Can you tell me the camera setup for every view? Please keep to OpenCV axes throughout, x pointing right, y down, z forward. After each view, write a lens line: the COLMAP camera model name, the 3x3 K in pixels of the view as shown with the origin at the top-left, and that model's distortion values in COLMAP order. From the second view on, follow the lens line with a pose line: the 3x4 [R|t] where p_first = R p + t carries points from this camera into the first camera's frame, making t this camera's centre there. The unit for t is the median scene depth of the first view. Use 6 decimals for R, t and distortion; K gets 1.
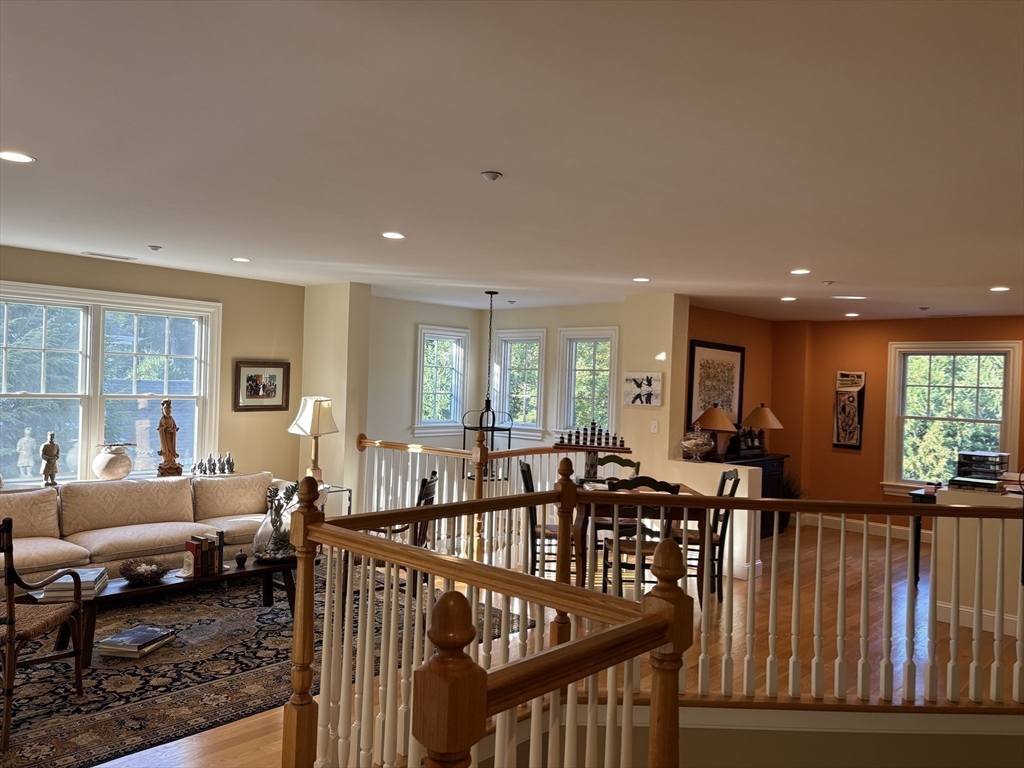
lens RADIAL K [[771.3, 0, 512.7], [0, 771.3, 377.6], [0, 0, 1]] dist [0.053807, -0.062168]
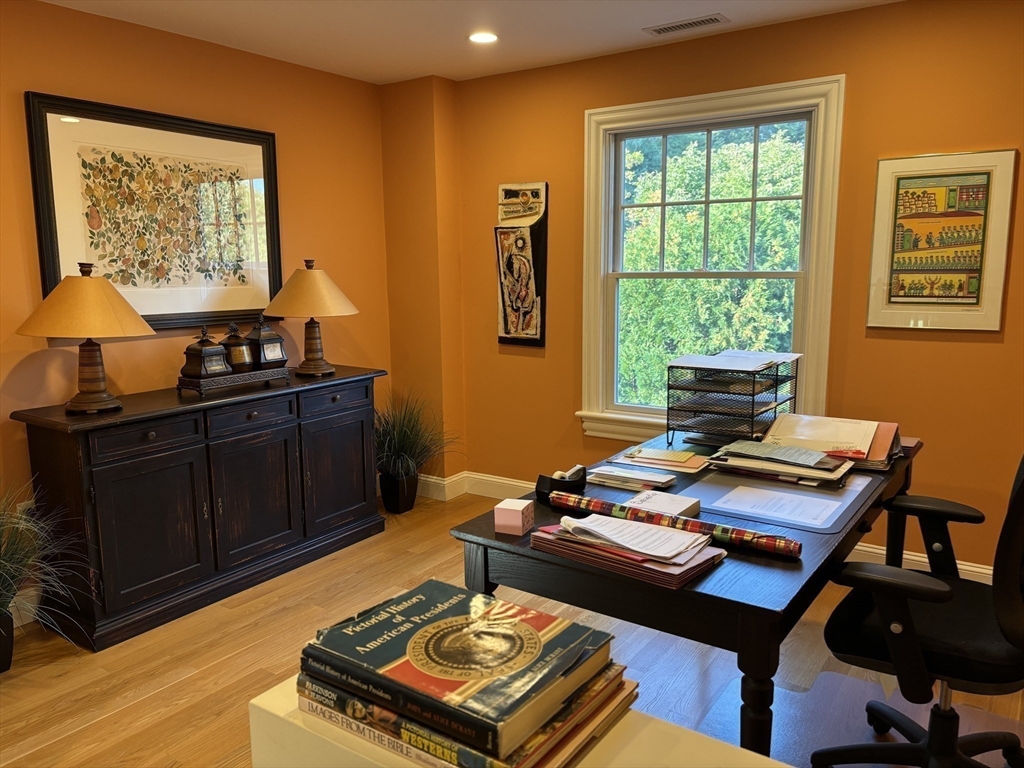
lens RADIAL K [[771.3, 0, 532.4], [0, 771.3, 399.0], [0, 0, 1]] dist [0.053807, -0.062168]
pose [[0.986124, -0.076622, 0.147271, 0.459784], [0.047657, 0.980434, 0.190993, 0.039196], [-0.159024, -0.181325, 0.970481, 0.656059]]
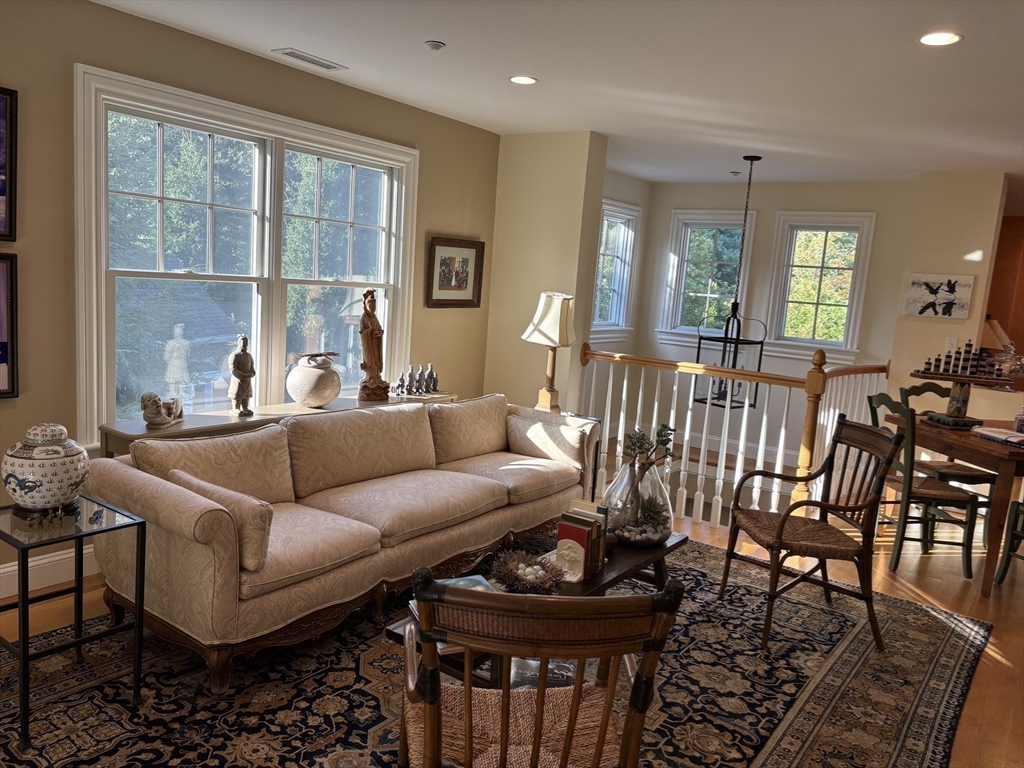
lens RADIAL K [[771.3, 0, 514.9], [0, 771.3, 391.2], [0, 0, 1]] dist [0.053807, -0.062168]
pose [[0.992271, 0.023657, 0.121816, -0.353620], [-0.043074, 0.986285, 0.159329, 0.002365], [-0.116376, -0.163344, 0.979681, 0.263732]]
